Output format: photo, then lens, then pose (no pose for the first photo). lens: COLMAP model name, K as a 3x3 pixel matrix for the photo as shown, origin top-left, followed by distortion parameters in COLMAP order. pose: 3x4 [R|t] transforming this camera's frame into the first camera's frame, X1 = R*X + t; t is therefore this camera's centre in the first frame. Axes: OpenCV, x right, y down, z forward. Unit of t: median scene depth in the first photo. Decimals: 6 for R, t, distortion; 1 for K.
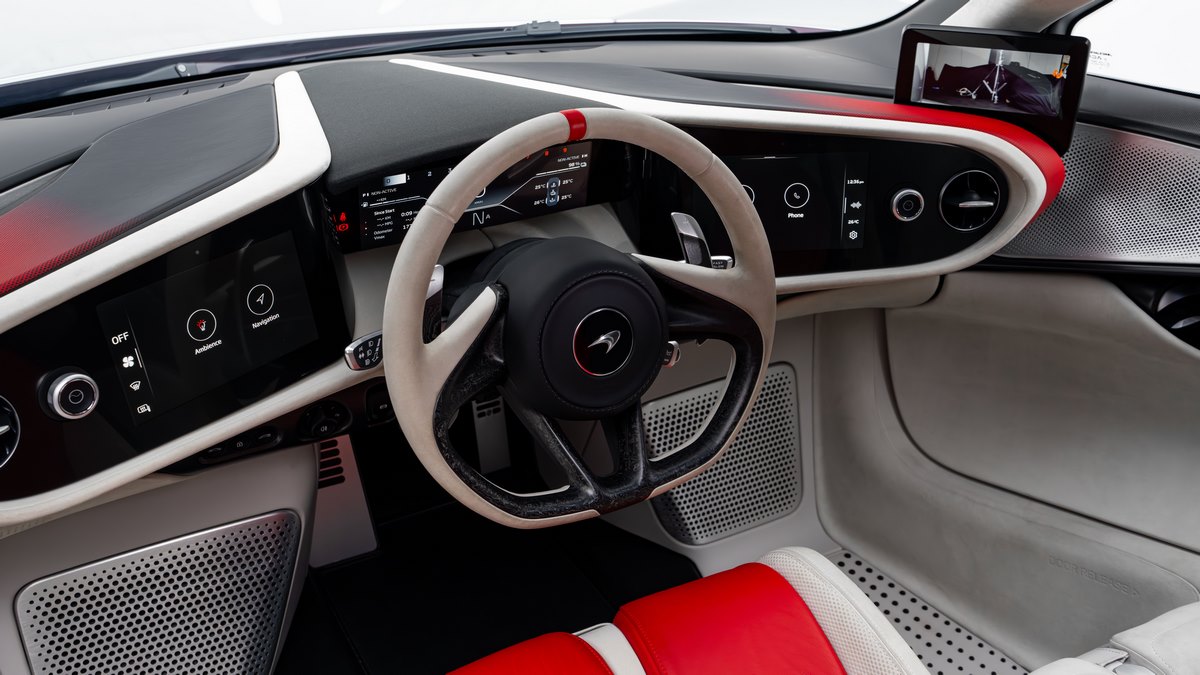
lens RADIAL K [[1177.6, 0, 600.4], [0, 1177.6, 335.9], [0, 0, 1]] dist [0.183291, 0.000000]
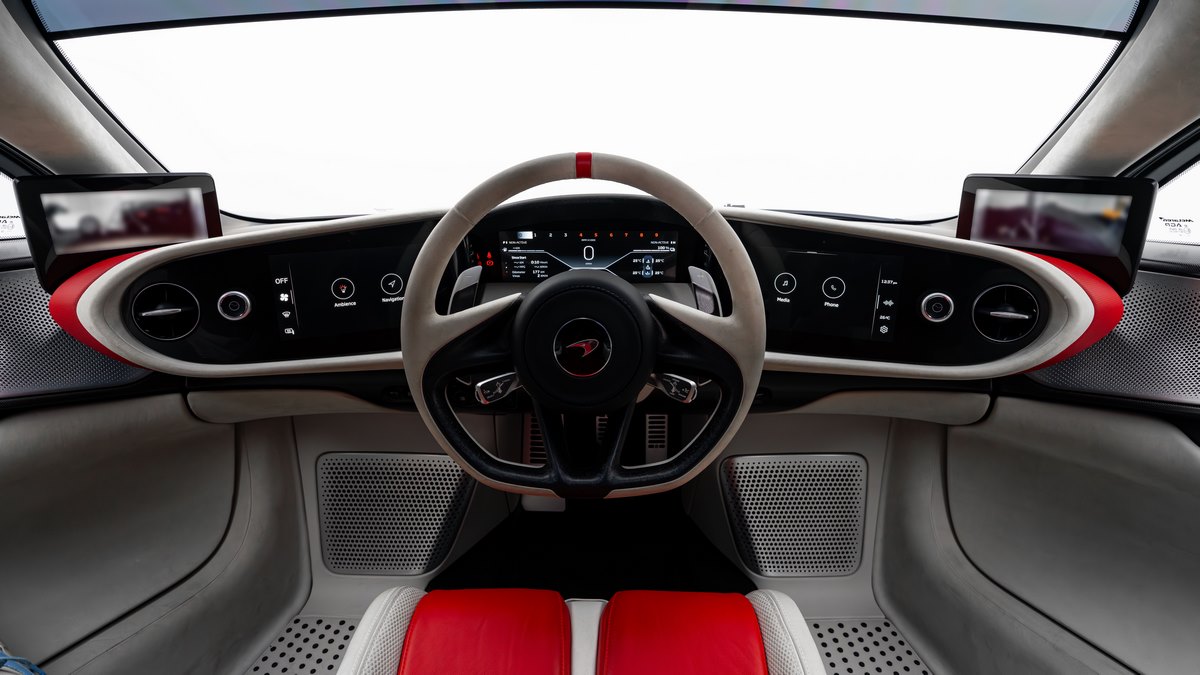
lens RADIAL K [[568.9, 0, 602.1], [0, 568.9, 342.9], [0, 0, 1]] dist [-0.019326, 0.002059]
pose [[0.873379, 0.149088, -0.463661, 0.233772], [-0.226737, 0.967004, -0.116159, 0.052522], [0.431044, 0.206580, 0.878365, 0.416897]]
